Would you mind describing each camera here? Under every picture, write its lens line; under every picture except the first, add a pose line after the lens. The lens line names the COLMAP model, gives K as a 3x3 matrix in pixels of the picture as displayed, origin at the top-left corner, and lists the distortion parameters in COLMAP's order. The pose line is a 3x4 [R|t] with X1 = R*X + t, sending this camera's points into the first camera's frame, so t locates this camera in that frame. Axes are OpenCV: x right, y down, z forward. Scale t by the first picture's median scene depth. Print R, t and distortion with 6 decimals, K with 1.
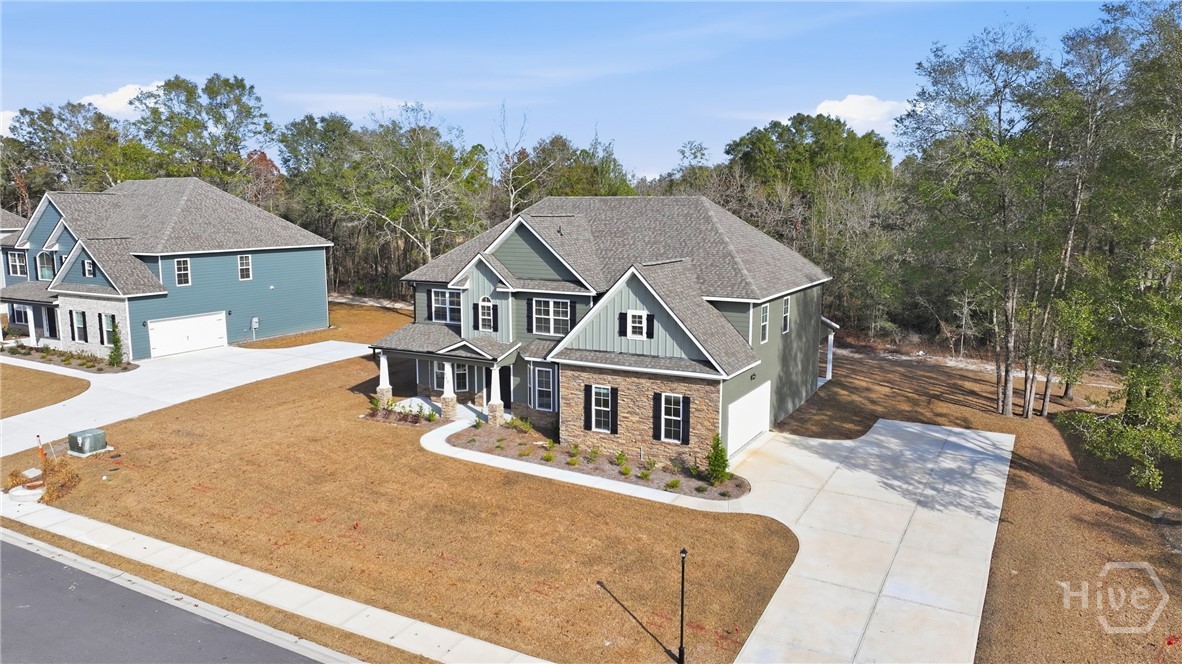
lens RADIAL K [[830.3, 0, 591.0], [0, 830.3, 332.0], [0, 0, 1]] dist [0.001462, 0.001096]
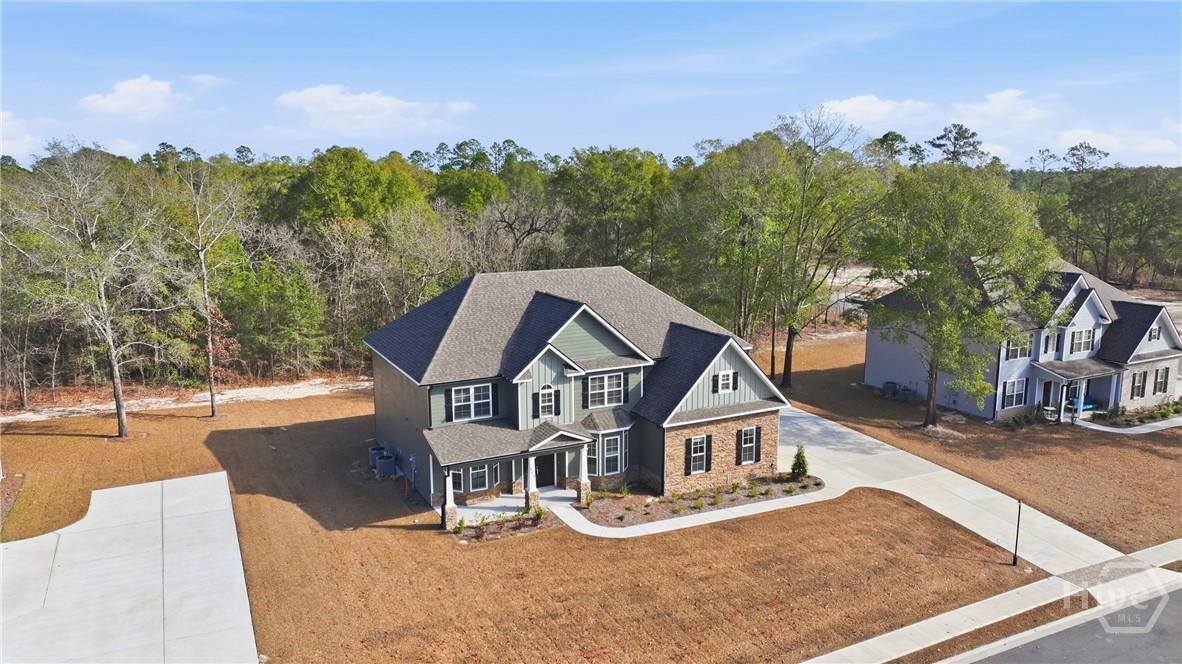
lens RADIAL K [[830.3, 0, 591.0], [0, 830.3, 332.0], [0, 0, 1]] dist [0.001462, 0.001096]
pose [[0.555836, -0.150646, 0.817528, -1.037627], [0.128096, 0.987218, 0.094822, -0.220516], [-0.821363, 0.052016, 0.568029, 0.416302]]
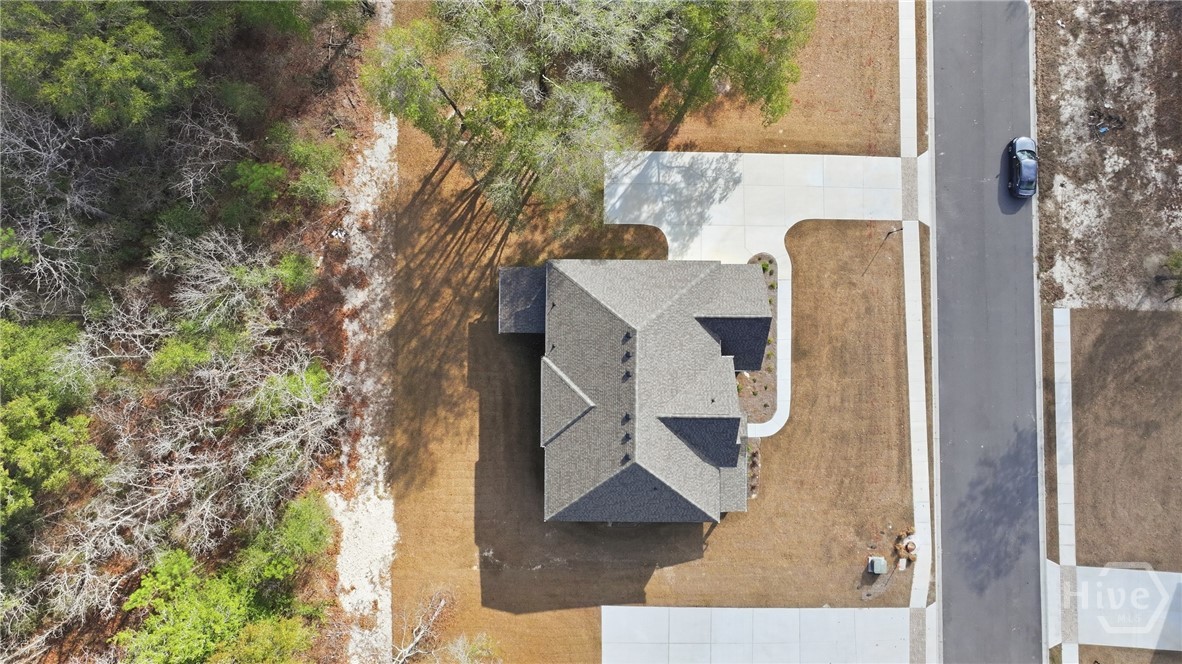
lens RADIAL K [[830.3, 0, 591.0], [0, 830.3, 332.0], [0, 0, 1]] dist [0.001462, 0.001096]
pose [[-0.481973, -0.876178, 0.003645, 0.186826], [0.137528, -0.071542, 0.987911, -1.793891], [-0.865325, 0.476648, 0.154980, 0.996313]]
